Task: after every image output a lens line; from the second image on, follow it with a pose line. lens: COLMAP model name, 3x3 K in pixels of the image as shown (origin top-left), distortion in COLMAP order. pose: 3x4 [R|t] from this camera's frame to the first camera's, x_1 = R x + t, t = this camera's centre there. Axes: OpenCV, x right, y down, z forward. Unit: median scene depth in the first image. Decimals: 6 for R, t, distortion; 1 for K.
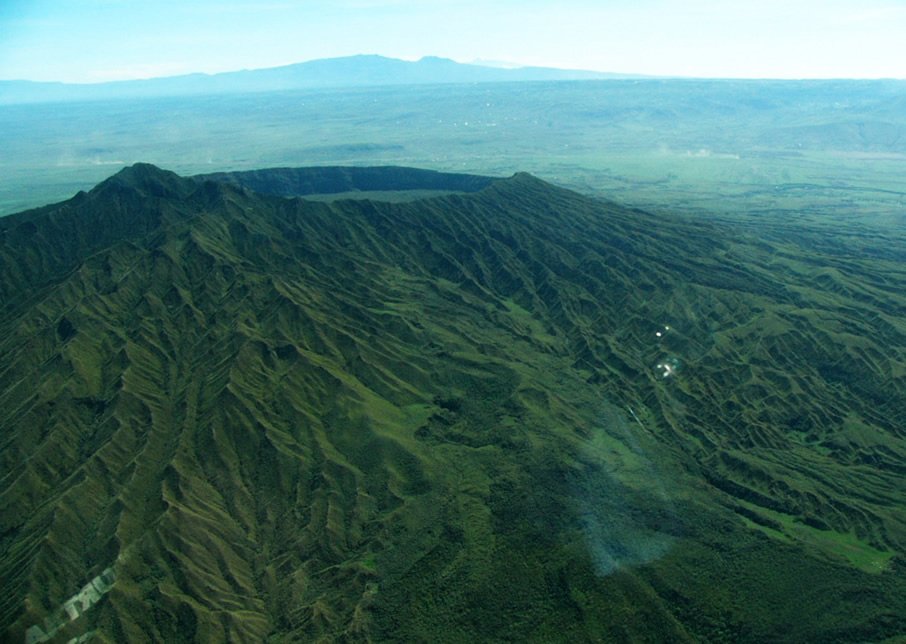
lens RADIAL K [[876.2, 0, 453.1], [0, 876.2, 318.5], [0, 0, 1]] dist [-0.141680, 0.000000]
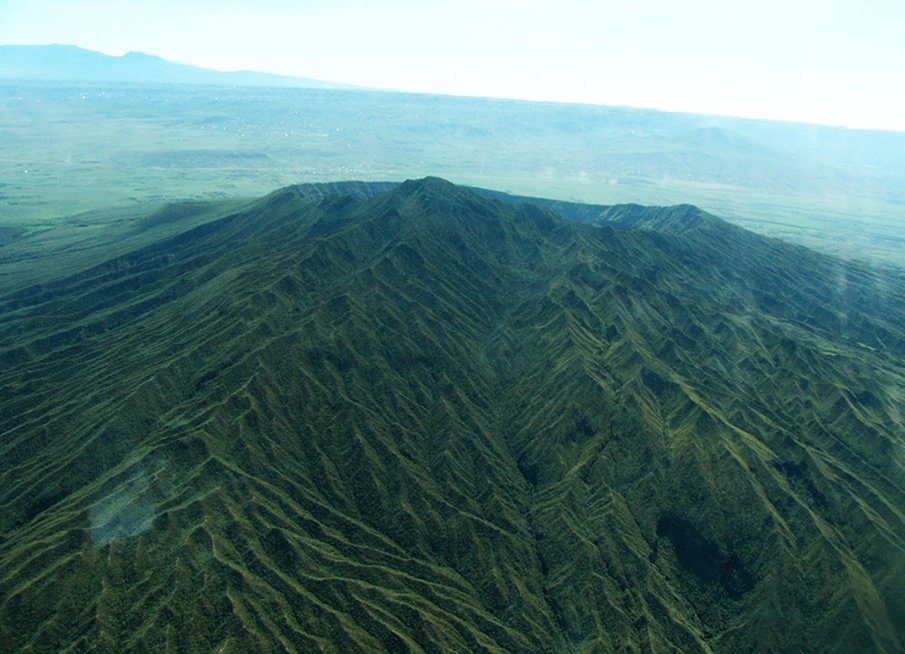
lens RADIAL K [[920.4, 0, 455.5], [0, 920.4, 327.4], [0, 0, 1]] dist [-0.128064, 0.000000]
pose [[0.947574, -0.001180, 0.319535, -0.195166], [0.004945, 0.999928, -0.010973, -0.006779], [-0.319499, 0.011978, 0.947511, 0.040689]]
